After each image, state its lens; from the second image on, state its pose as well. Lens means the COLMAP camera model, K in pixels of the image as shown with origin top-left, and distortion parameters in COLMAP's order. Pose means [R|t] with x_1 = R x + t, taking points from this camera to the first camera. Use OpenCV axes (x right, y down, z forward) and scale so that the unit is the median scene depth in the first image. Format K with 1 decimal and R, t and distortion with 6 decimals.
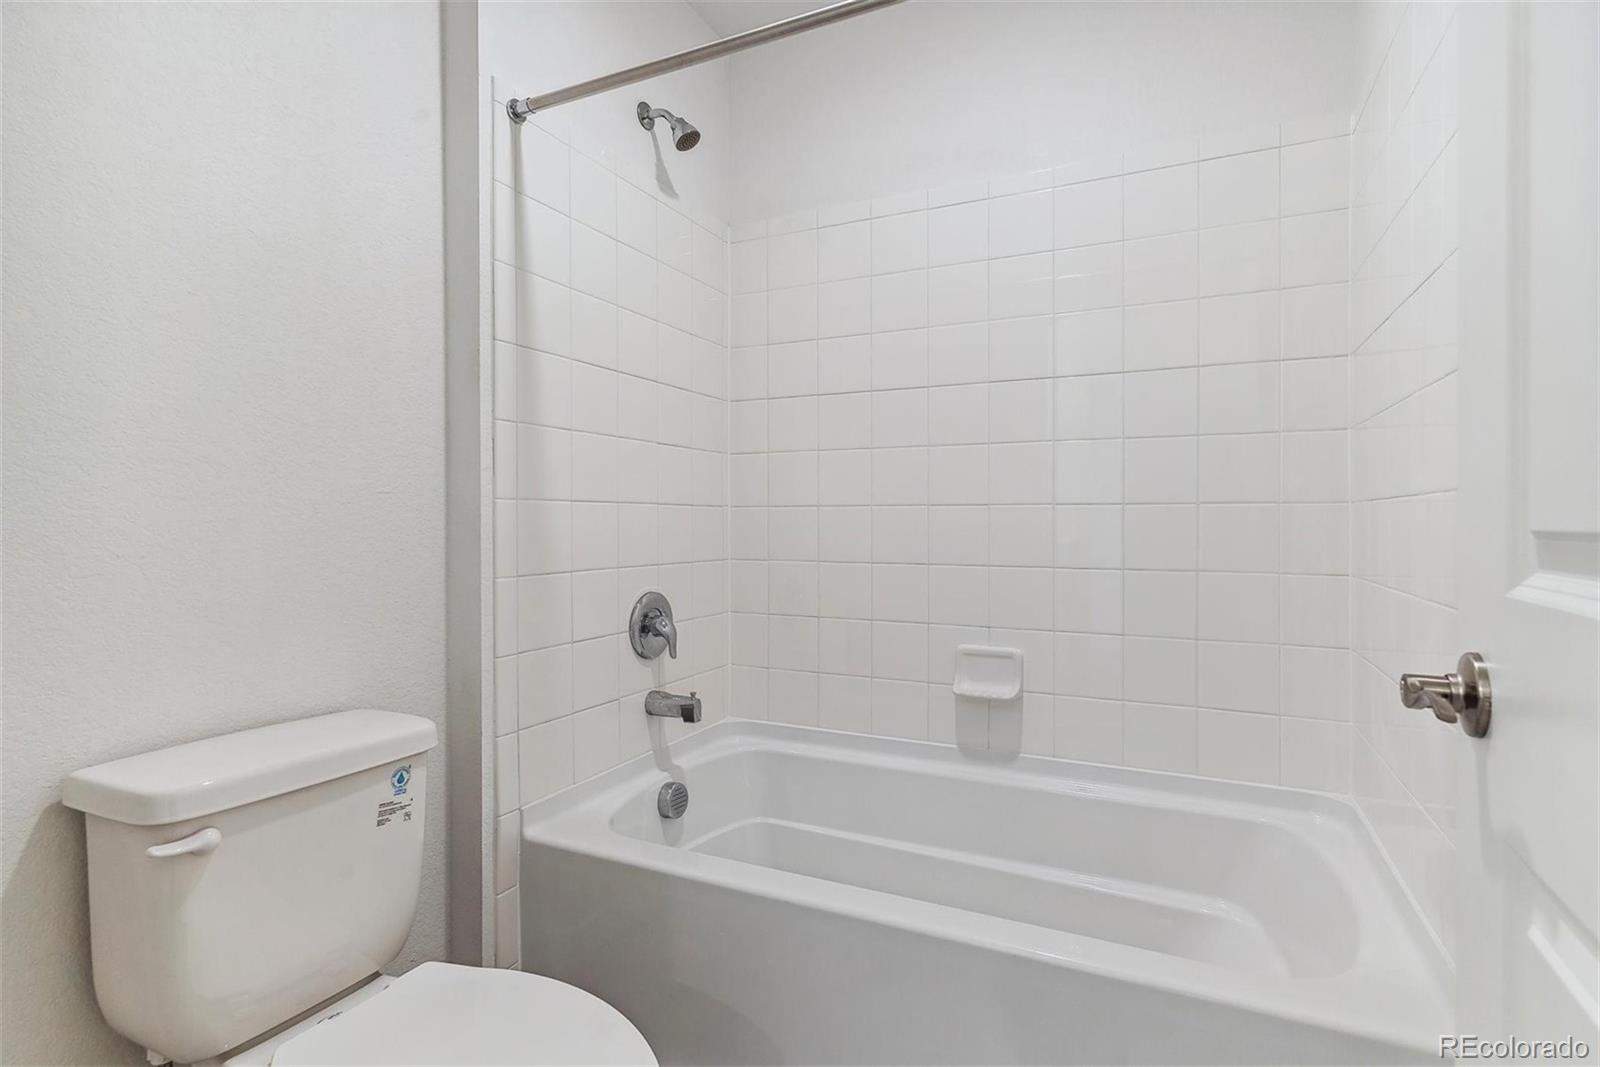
lens RADIAL K [[749.4, 0, 800.0], [0, 749.4, 533.5], [0, 0, 1]] dist [-0.001535, -0.000205]
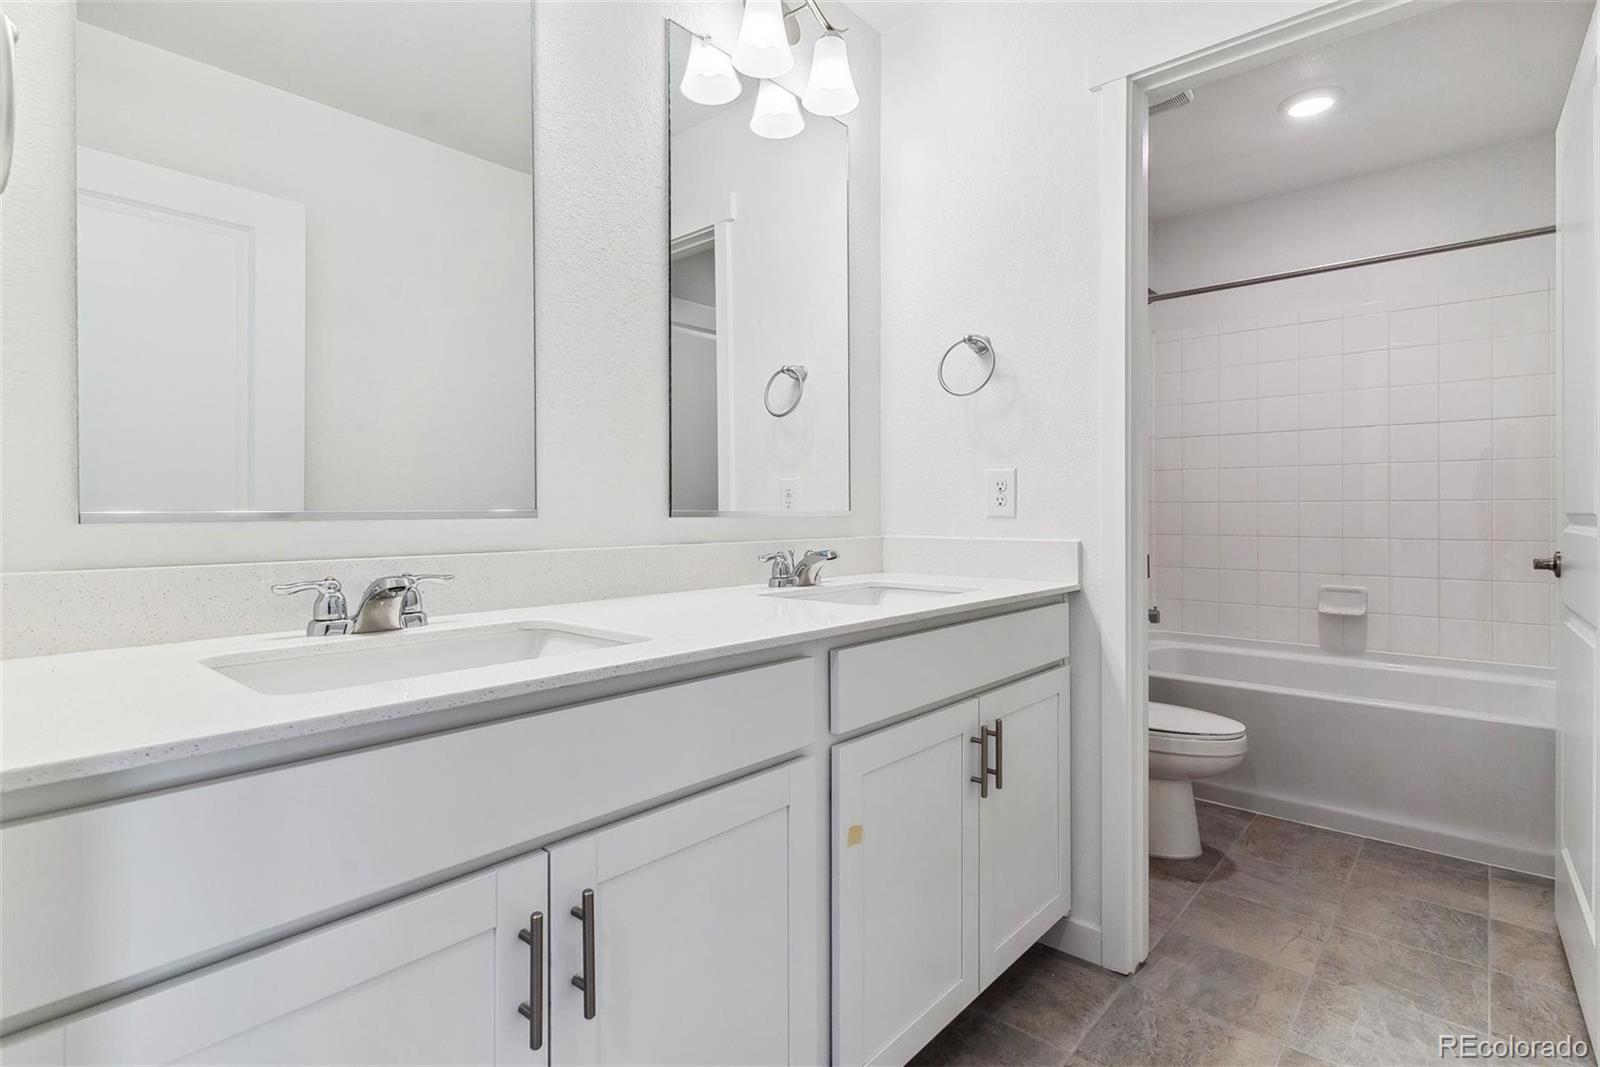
lens RADIAL K [[805.0, 0, 800.0], [0, 805.0, 533.5], [0, 0, 1]] dist [-0.001811, -0.000347]
pose [[0.959964, 0.000738, -0.280122, -0.402839], [0.004046, 0.999856, 0.016499, 0.004798], [0.280093, -0.016972, 0.959823, -1.035623]]
